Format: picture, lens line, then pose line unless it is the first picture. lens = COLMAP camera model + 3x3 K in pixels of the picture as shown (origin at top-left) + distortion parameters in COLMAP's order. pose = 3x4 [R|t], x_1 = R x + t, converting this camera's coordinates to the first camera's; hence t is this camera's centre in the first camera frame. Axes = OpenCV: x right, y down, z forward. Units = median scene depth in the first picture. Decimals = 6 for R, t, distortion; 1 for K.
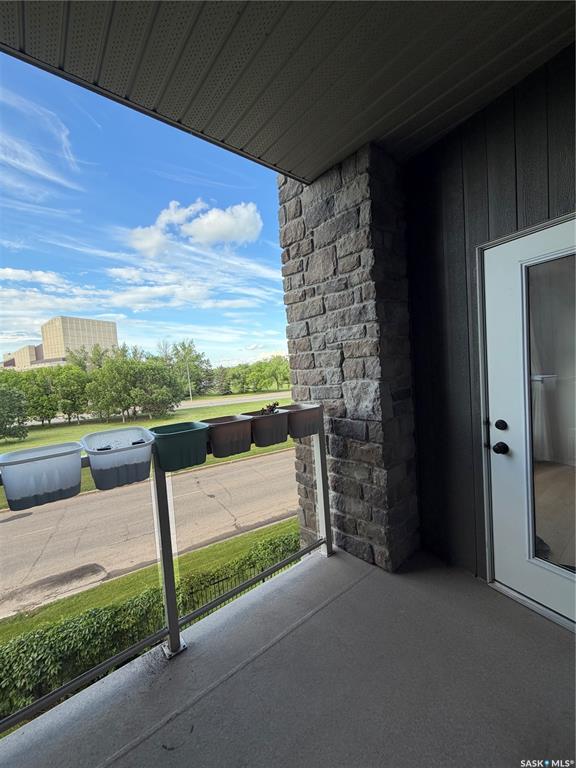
lens RADIAL K [[305.3, 0, 284.1], [0, 305.3, 384.0], [0, 0, 1]] dist [-0.000336, 0.000153]
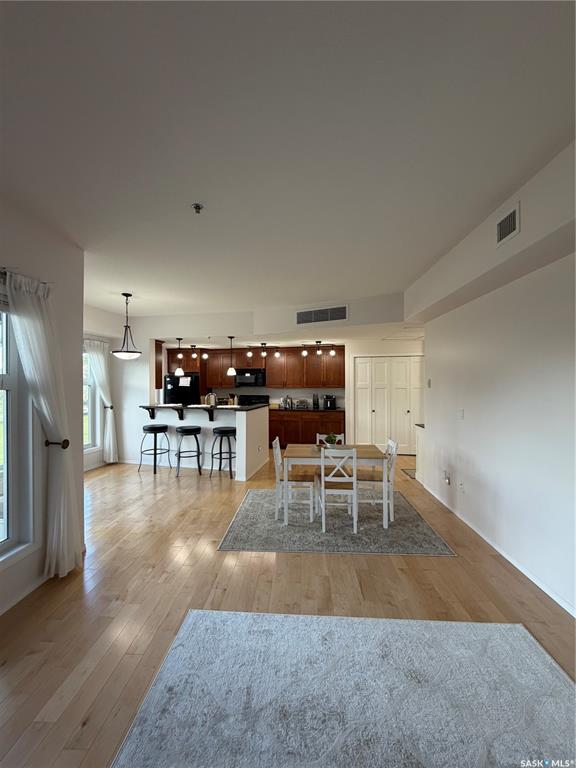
lens RADIAL K [[308.9, 0, 287.3], [0, 308.9, 382.0], [0, 0, 1]] dist [0.000456, -0.000050]
pose [[0.663962, 0.064826, 0.744951, 0.026406], [-0.002669, 0.996434, -0.084330, -0.000895], [-0.747762, 0.054004, 0.661767, -0.057981]]
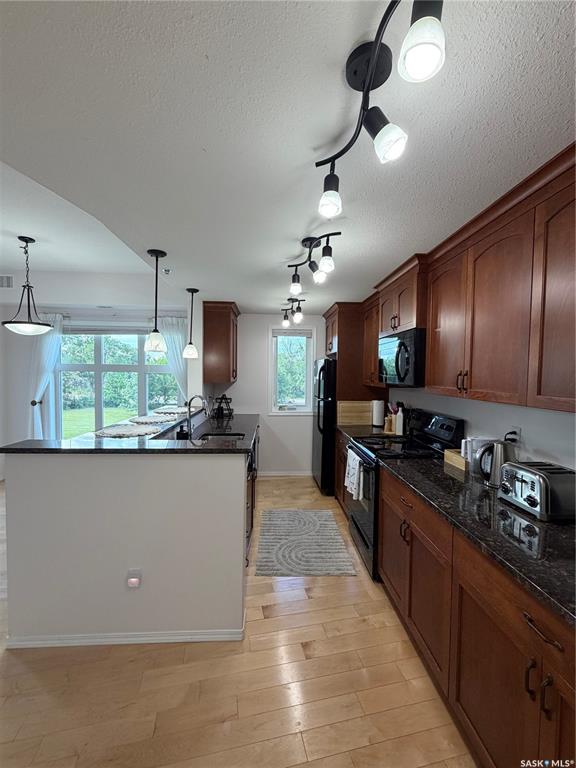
lens RADIAL K [[324.6, 0, 287.7], [0, 324.6, 385.5], [0, 0, 1]] dist [0.000390, -0.000060]
pose [[0.896087, 0.096679, -0.433223, 0.159551], [-0.095974, 0.995105, 0.023556, -0.013381], [0.433380, 0.020469, 0.900979, 0.011648]]
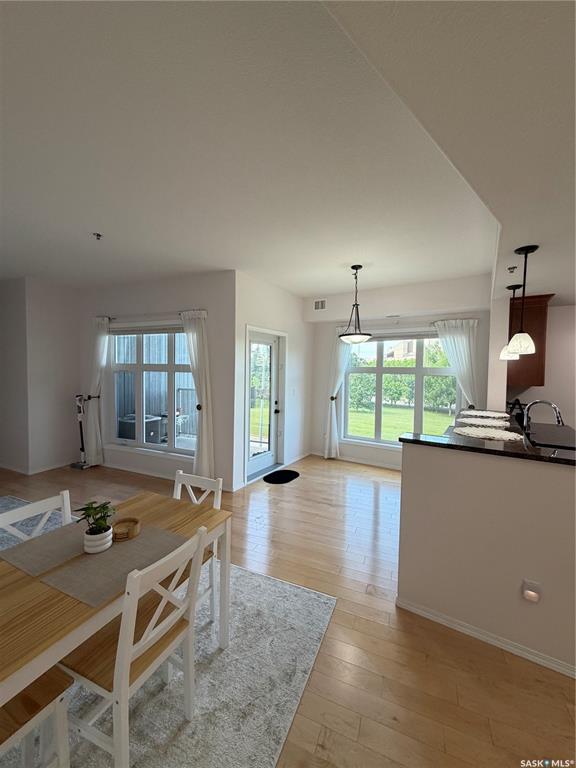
lens RADIAL K [[306.4, 0, 287.2], [0, 306.4, 382.7], [0, 0, 1]] dist [-0.000765, -0.000053]
pose [[0.465832, 0.107443, -0.878326, 0.140752], [-0.092591, 0.993071, 0.072372, -0.010936], [0.880016, 0.047612, 0.472552, -0.005580]]
